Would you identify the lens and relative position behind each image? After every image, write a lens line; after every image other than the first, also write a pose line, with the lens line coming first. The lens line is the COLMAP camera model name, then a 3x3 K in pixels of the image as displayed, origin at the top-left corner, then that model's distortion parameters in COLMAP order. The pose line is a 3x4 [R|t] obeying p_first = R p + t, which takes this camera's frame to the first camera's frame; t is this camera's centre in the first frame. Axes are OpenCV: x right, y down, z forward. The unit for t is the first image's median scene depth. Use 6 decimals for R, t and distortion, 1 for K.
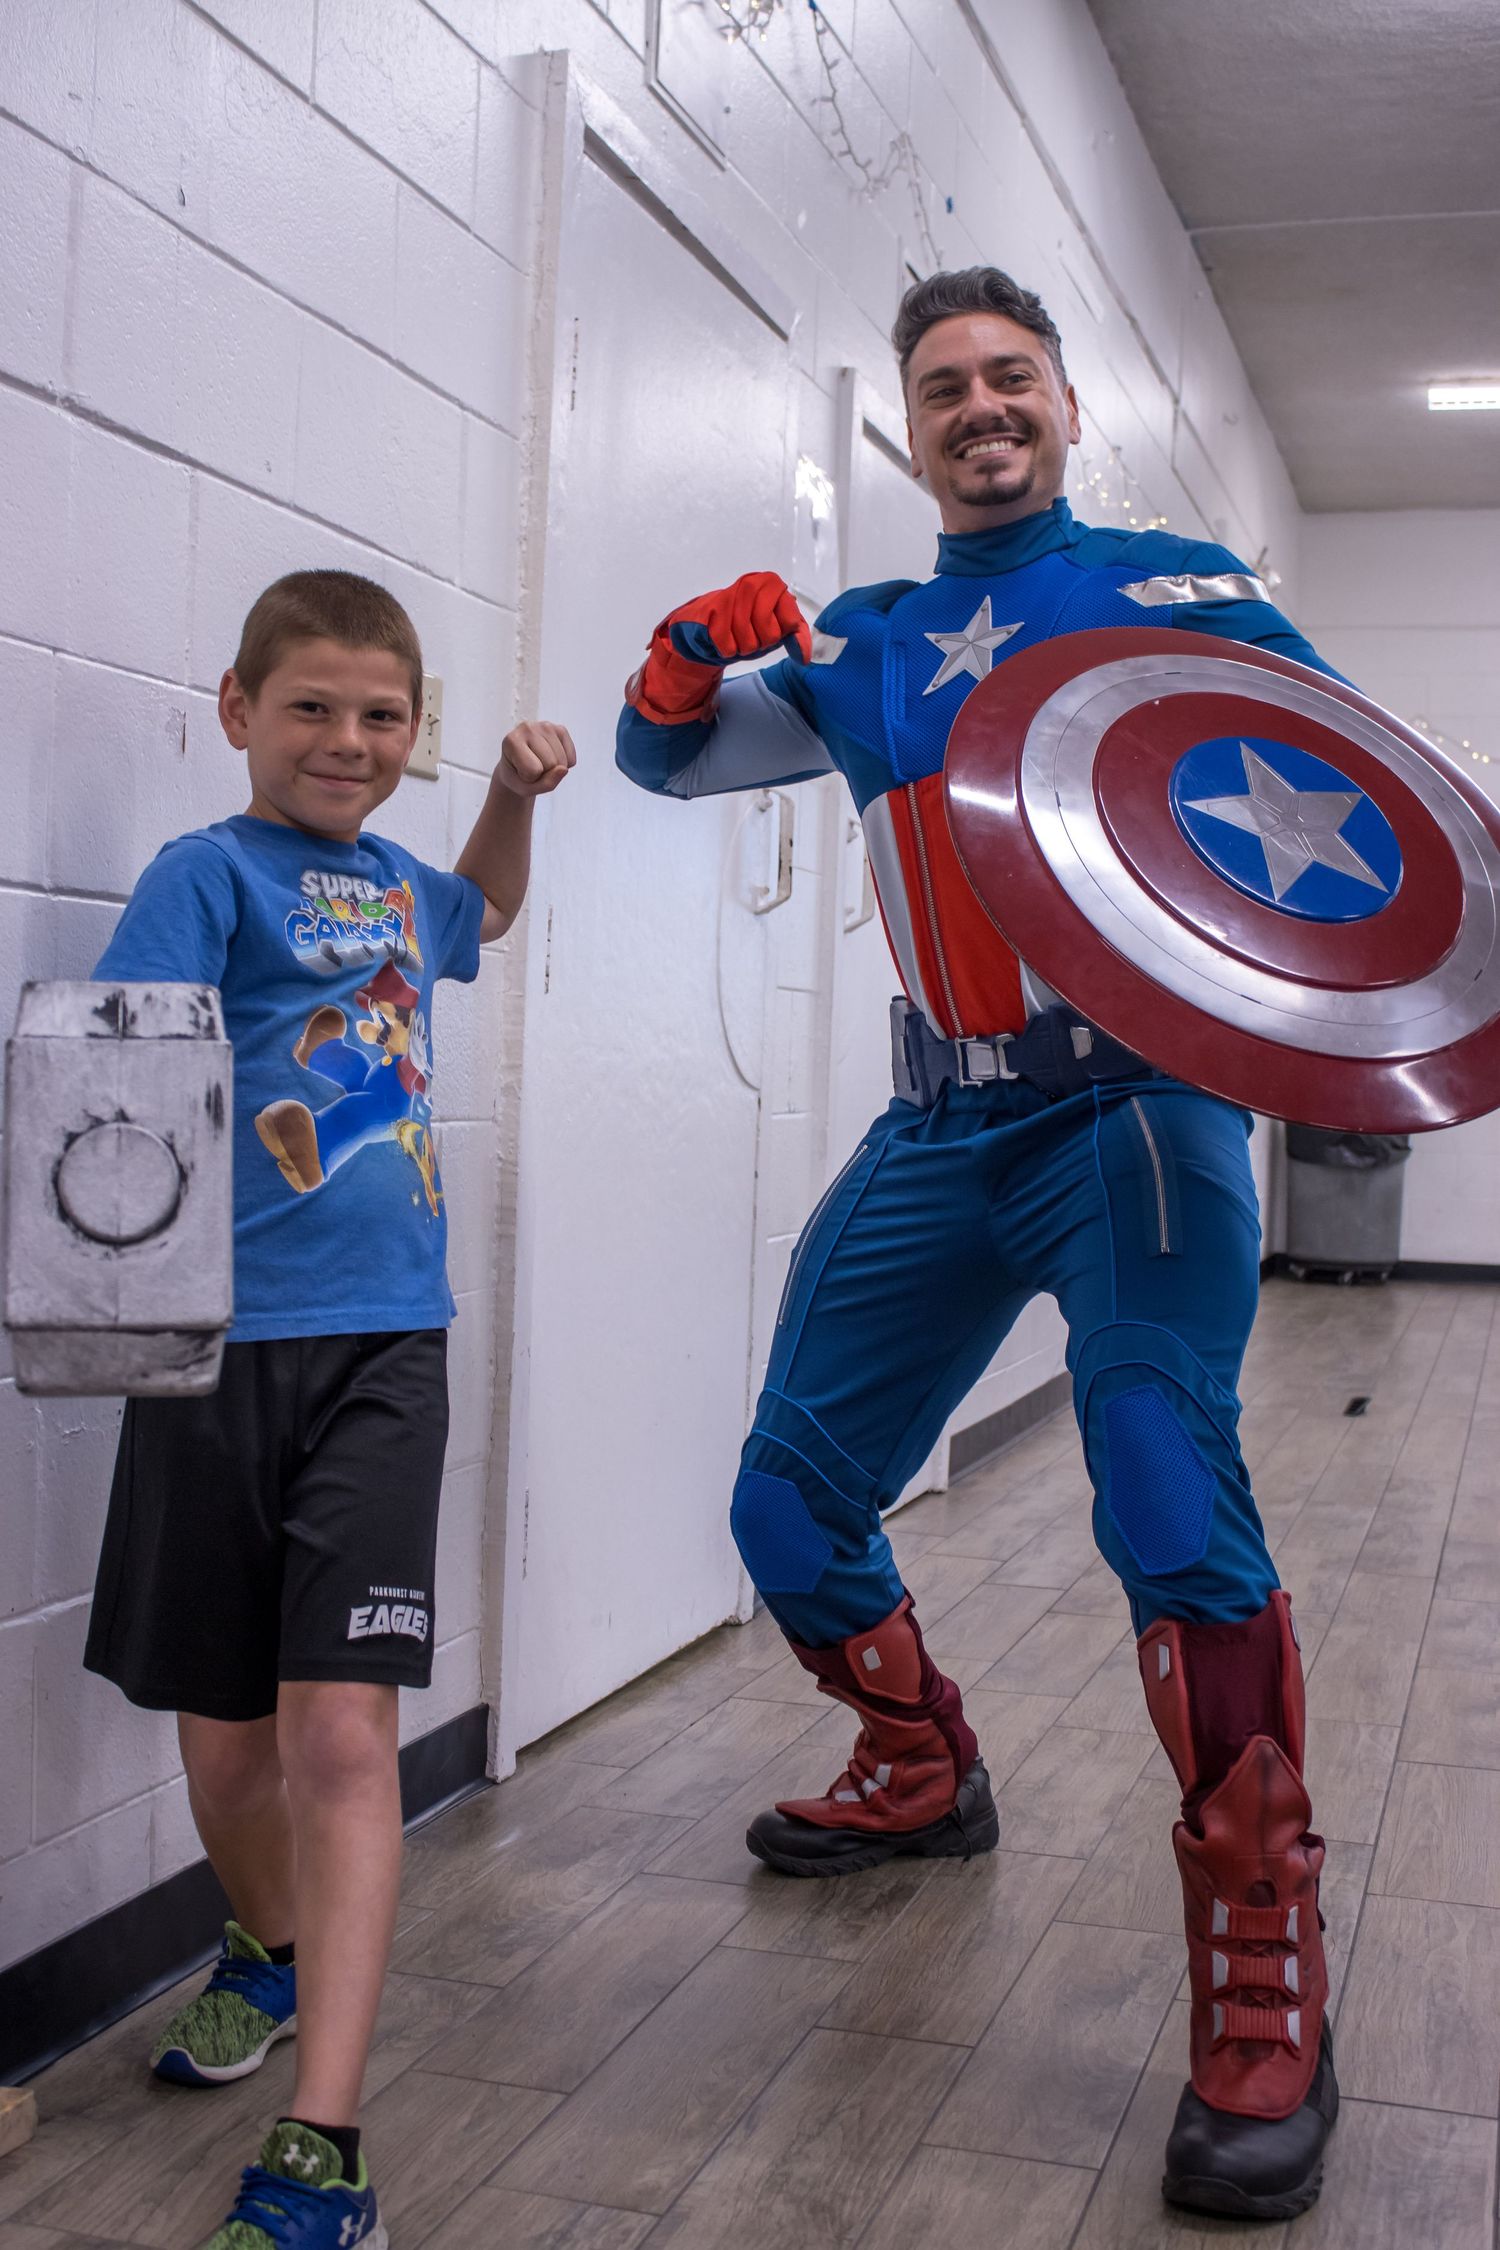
lens RADIAL K [[2640.7, 0, 750.0], [0, 2640.7, 1125.0], [0, 0, 1]] dist [-0.088728, 0.048596]
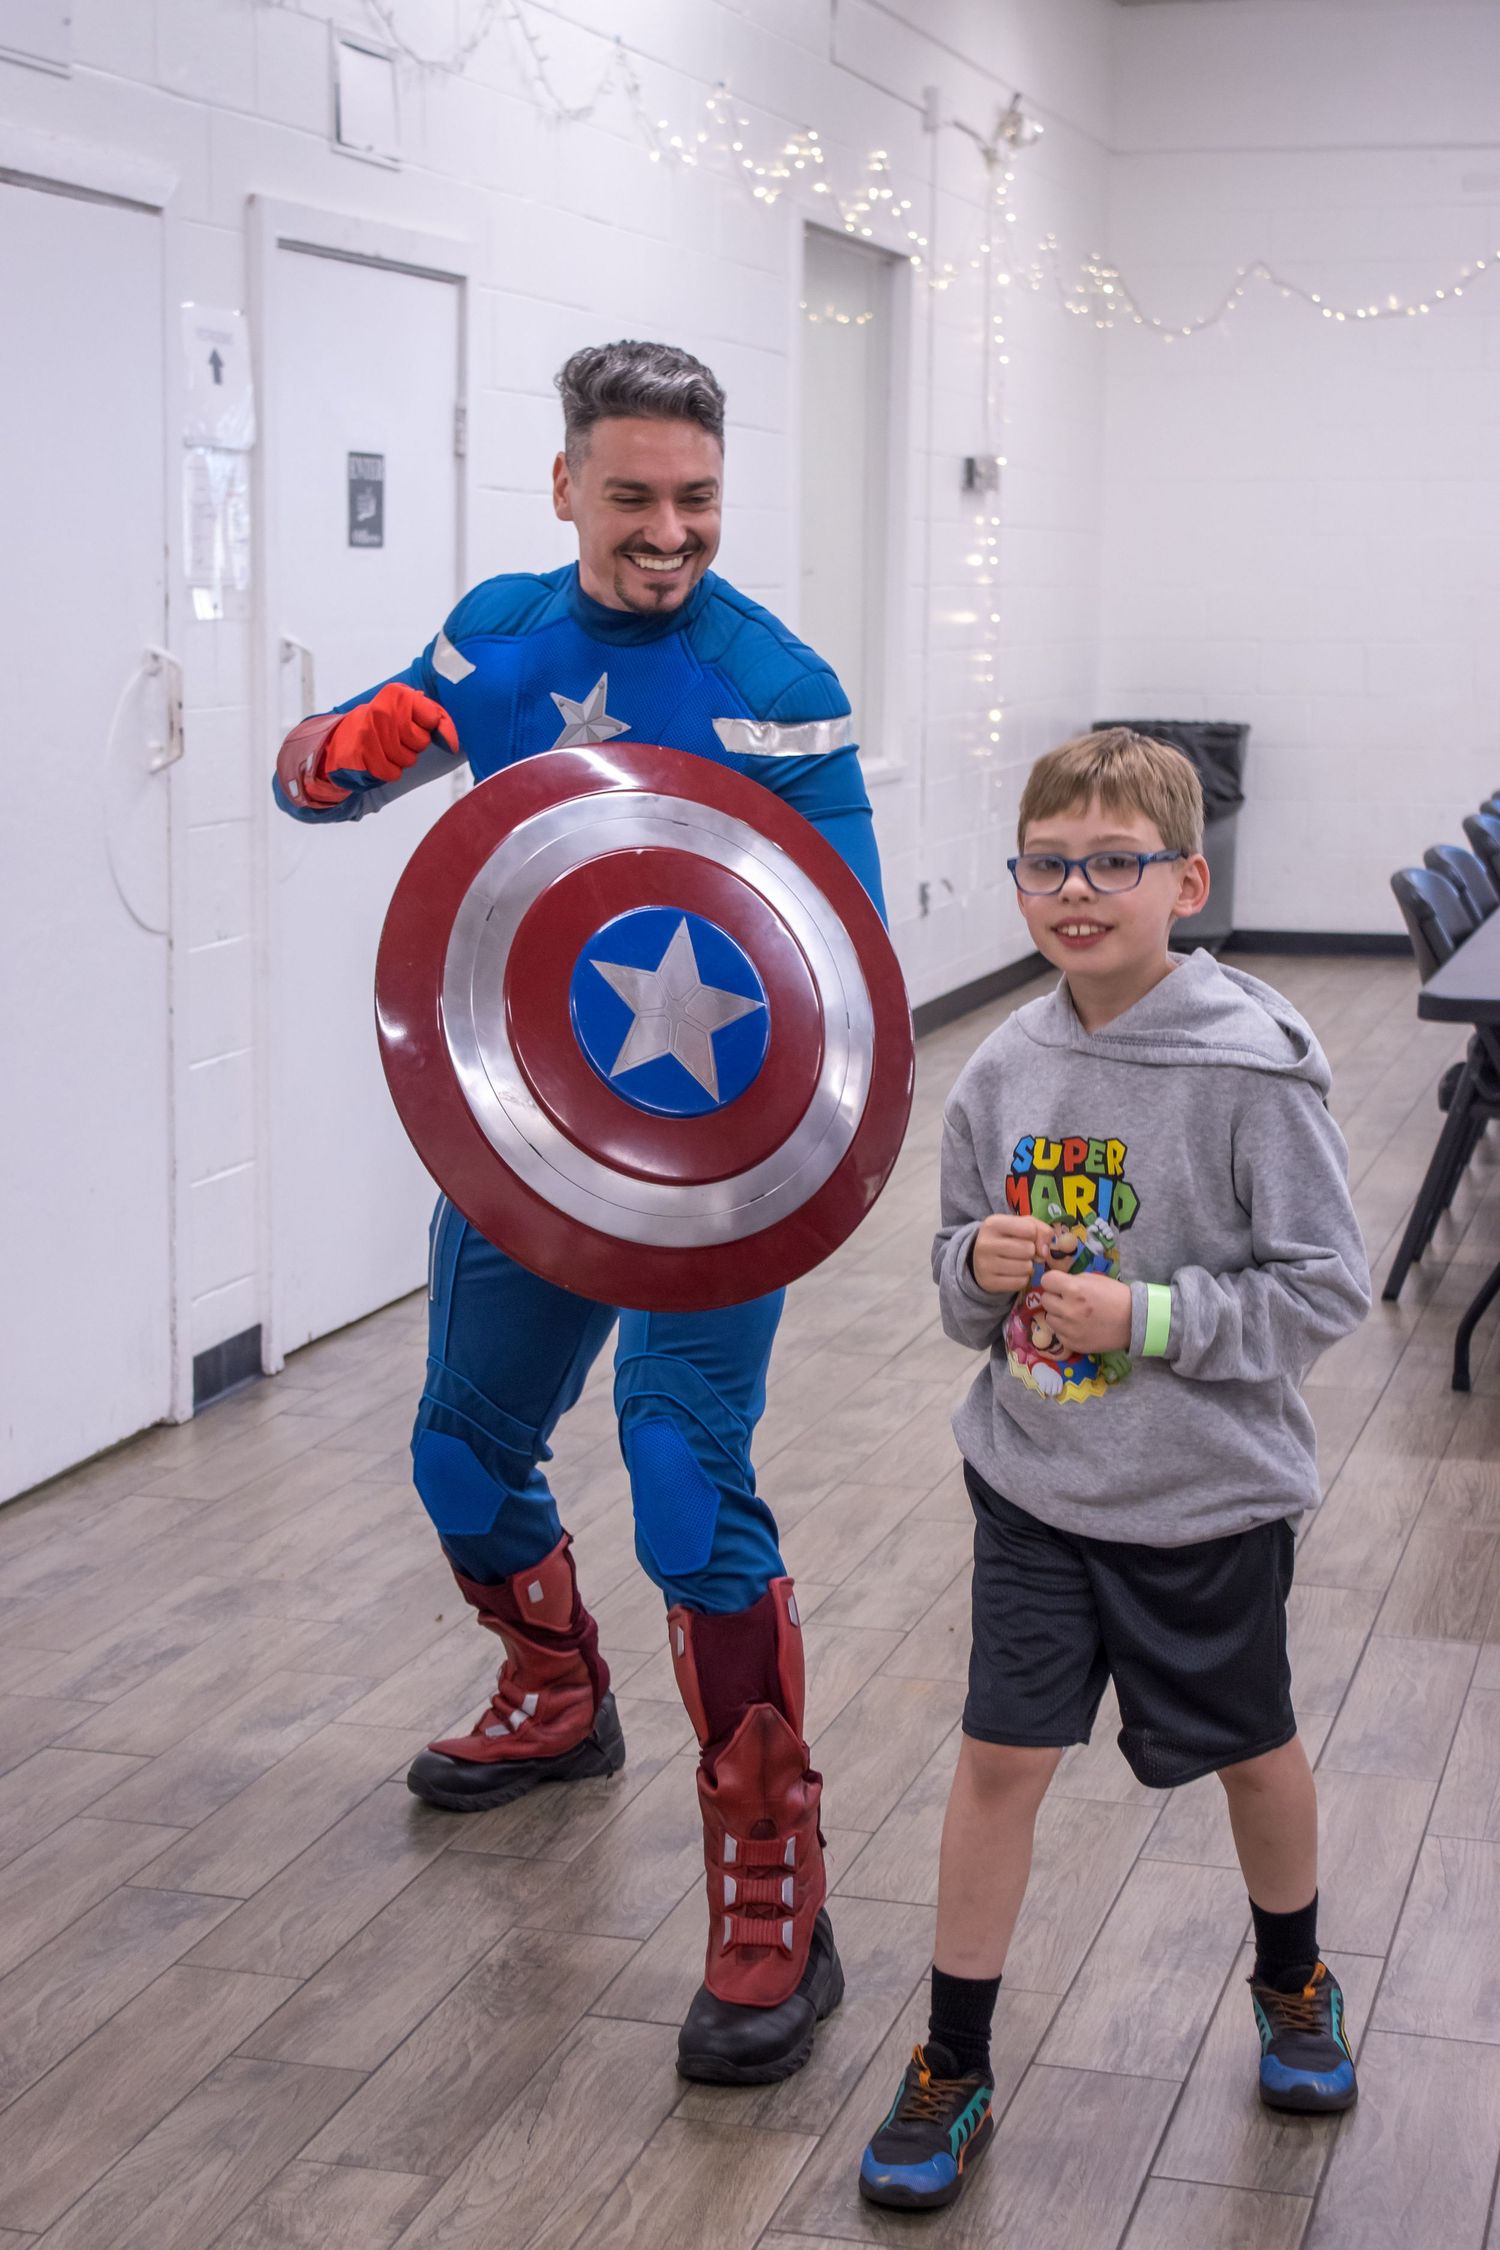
lens RADIAL K [[3720.5, 0, 748.3], [0, 3720.5, 1078.0], [0, 0, 1]] dist [-0.004906, 0.084726]
pose [[0.999517, -0.028059, 0.013351, 0.213367], [0.026350, 0.993082, 0.114432, -0.119004], [-0.016469, -0.114025, 0.993341, -0.499778]]
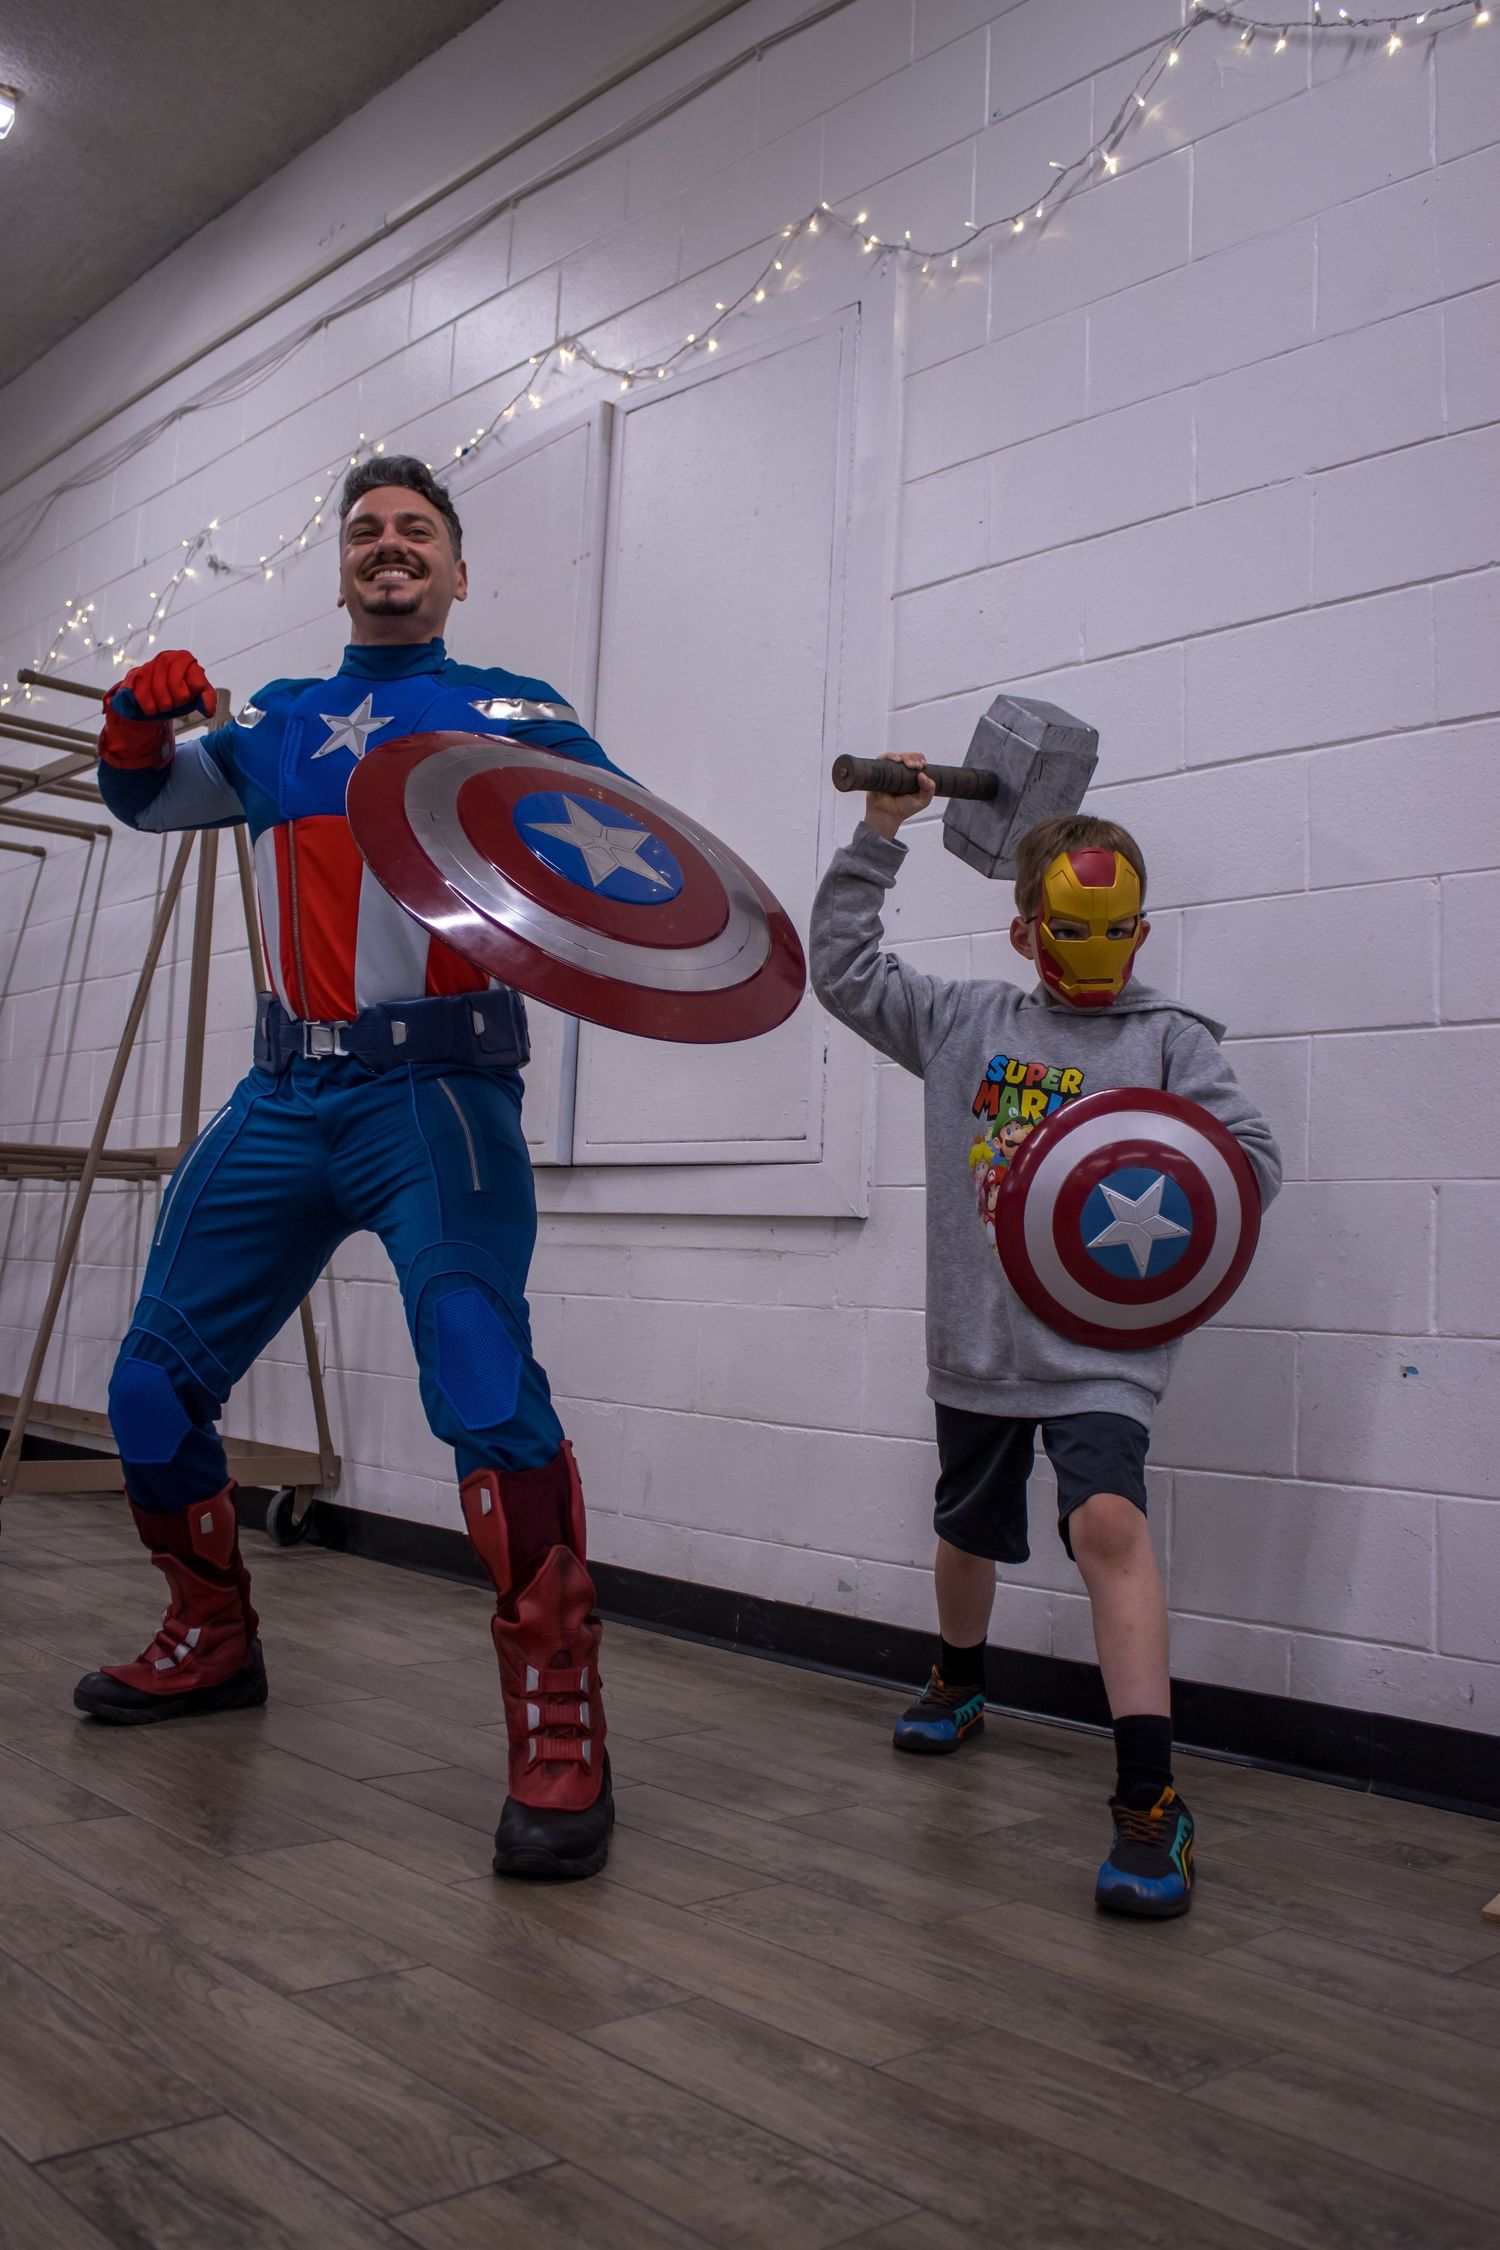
lens RADIAL K [[1924.4, 0, 677.1], [0, 1924.4, 1128.5], [0, 0, 1]] dist [-0.144119, 0.105042]
pose [[-0.513239, -0.116767, -0.850265, 0.457694], [-0.077367, 0.992963, -0.089664, 0.058471], [0.854751, 0.019763, -0.518661, 0.537479]]
